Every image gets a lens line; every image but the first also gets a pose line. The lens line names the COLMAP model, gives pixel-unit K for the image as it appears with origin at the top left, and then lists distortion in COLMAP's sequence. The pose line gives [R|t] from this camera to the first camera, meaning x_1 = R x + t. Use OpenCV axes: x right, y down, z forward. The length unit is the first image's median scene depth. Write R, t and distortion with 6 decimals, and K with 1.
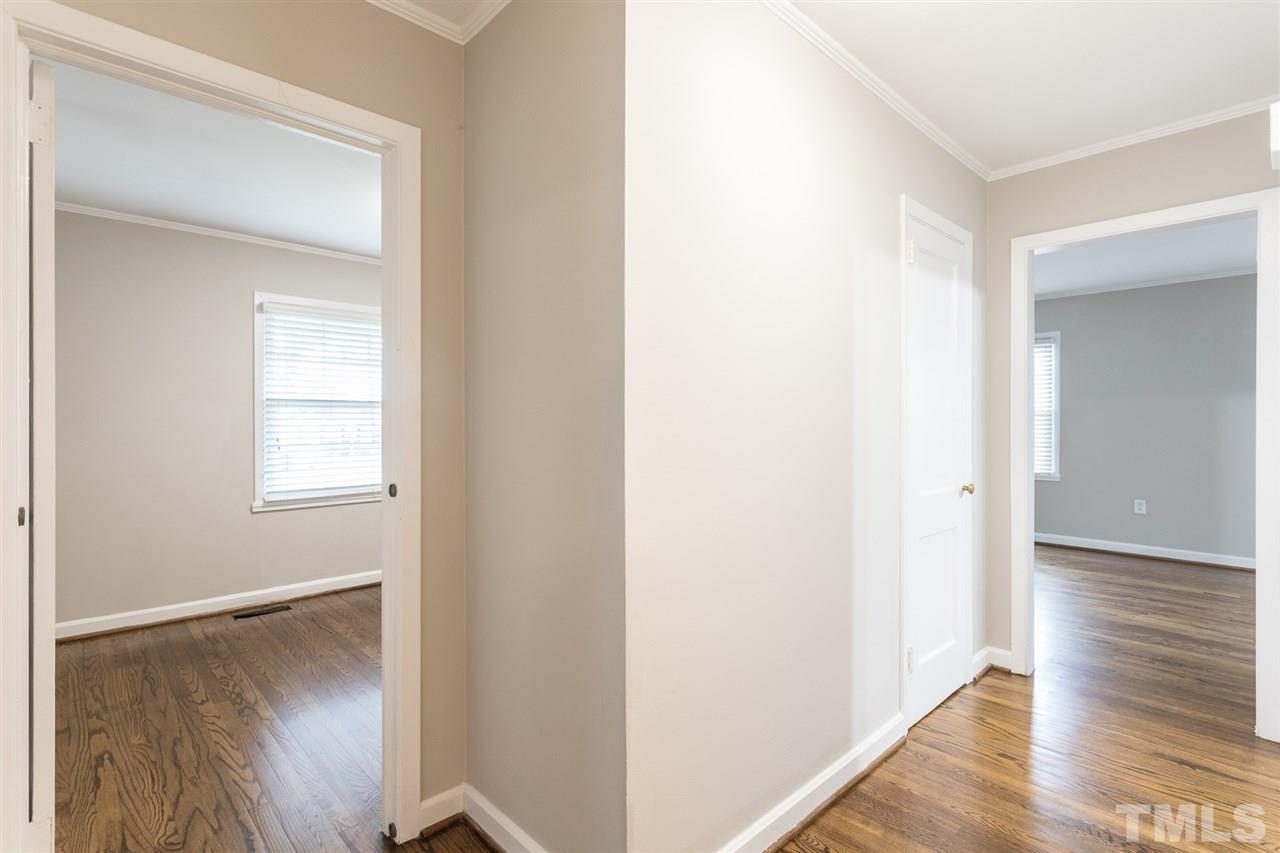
lens RADIAL K [[615.0, 0, 638.9], [0, 615.0, 421.4], [0, 0, 1]] dist [0.004646, -0.000228]
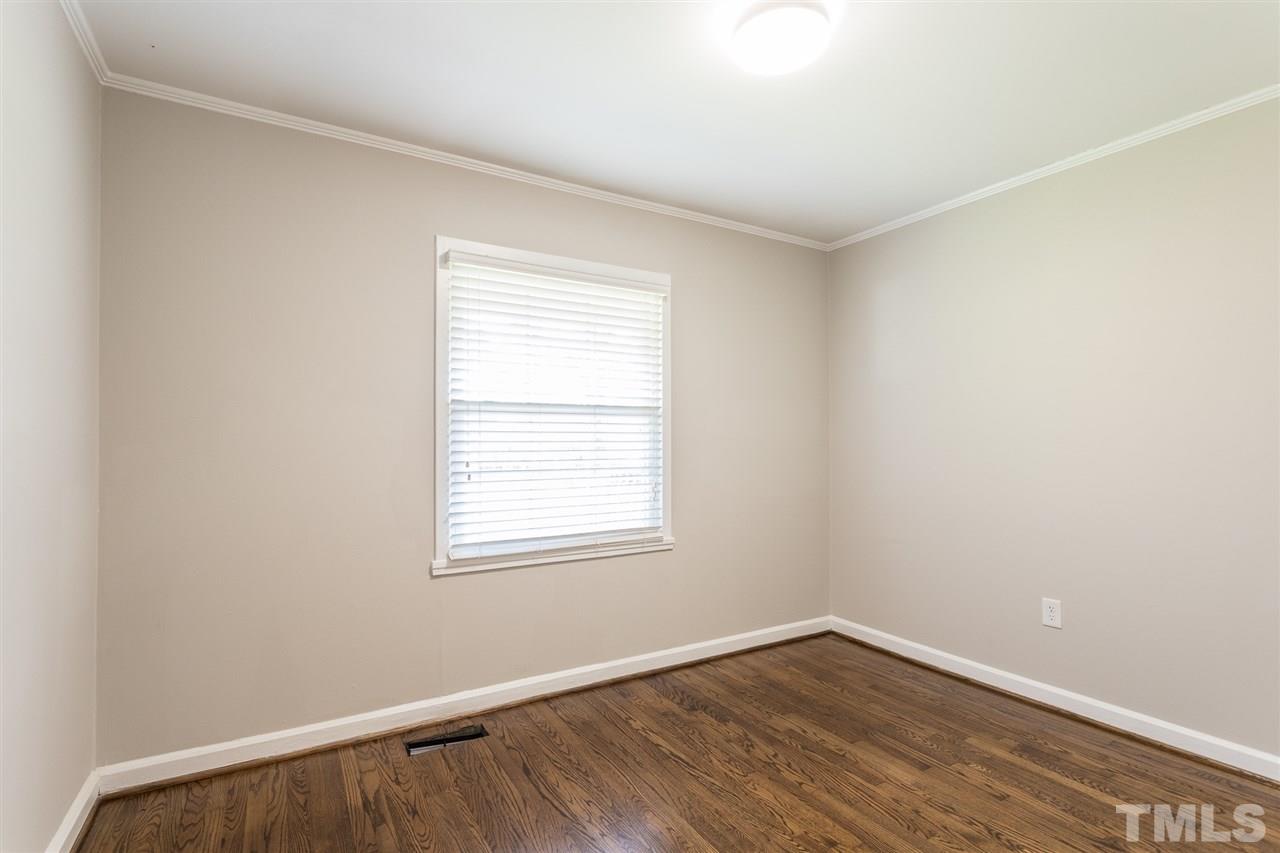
lens RADIAL K [[615.0, 0, 642.4], [0, 615.0, 434.0], [0, 0, 1]] dist [0.004646, -0.000228]
pose [[0.979426, 0.007106, -0.201677, -0.279692], [-0.006898, 0.999975, 0.001736, -0.003990], [0.201684, -0.000309, 0.979451, 0.408967]]
